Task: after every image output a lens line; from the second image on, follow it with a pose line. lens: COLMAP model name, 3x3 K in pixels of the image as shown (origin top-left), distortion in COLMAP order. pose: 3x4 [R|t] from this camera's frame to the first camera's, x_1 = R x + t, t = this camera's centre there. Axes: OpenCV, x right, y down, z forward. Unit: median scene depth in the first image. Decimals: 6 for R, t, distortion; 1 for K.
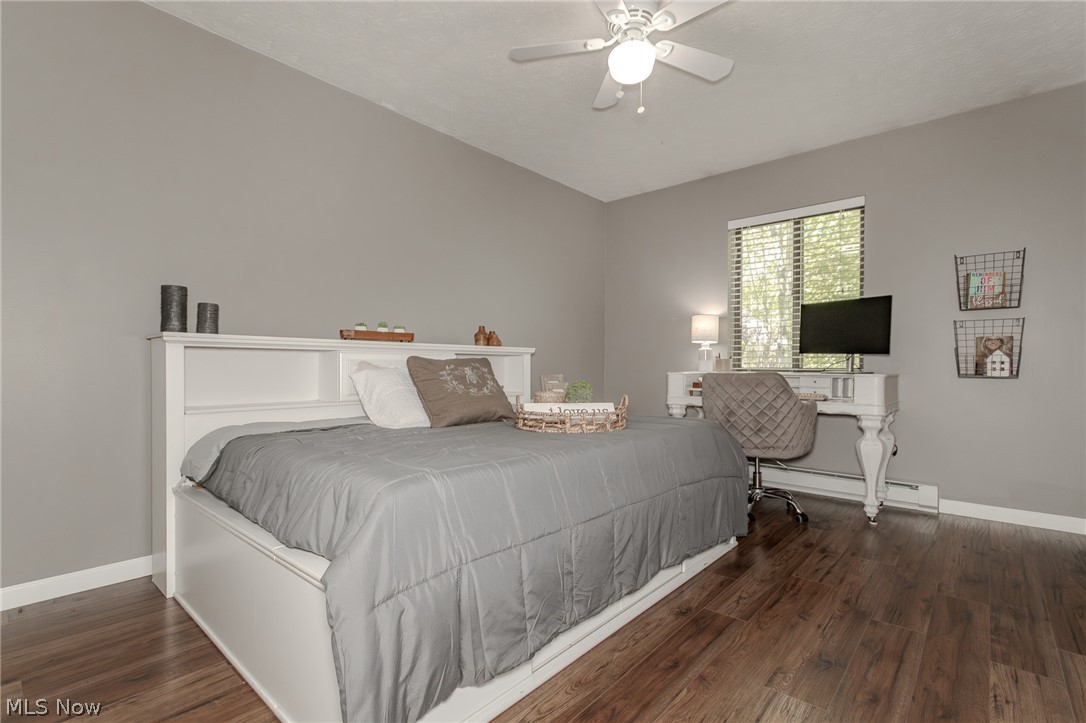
lens RADIAL K [[504.3, 0, 541.5], [0, 504.3, 377.7], [0, 0, 1]] dist [0.005480, 0.000190]
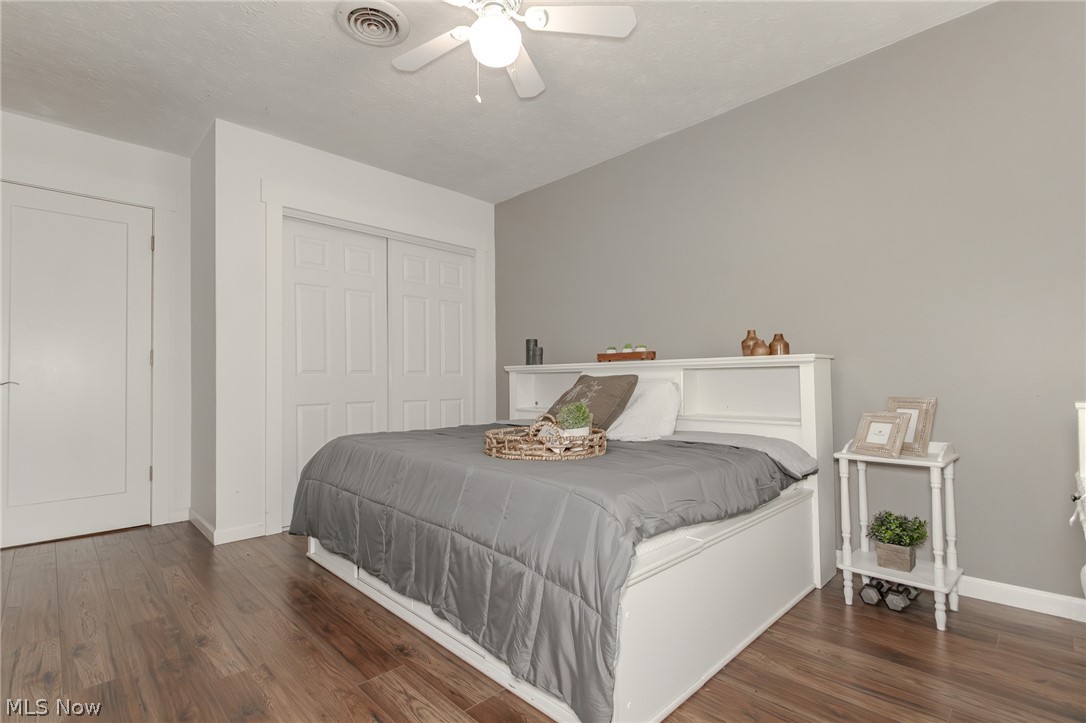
lens RADIAL K [[504.3, 0, 541.5], [0, 504.3, 377.7], [0, 0, 1]] dist [0.005480, 0.000190]
pose [[-0.075329, -0.004741, -0.997147, 1.063219], [-0.010285, 0.999939, -0.003978, -0.037156], [0.997106, 0.009956, -0.075373, 1.170450]]
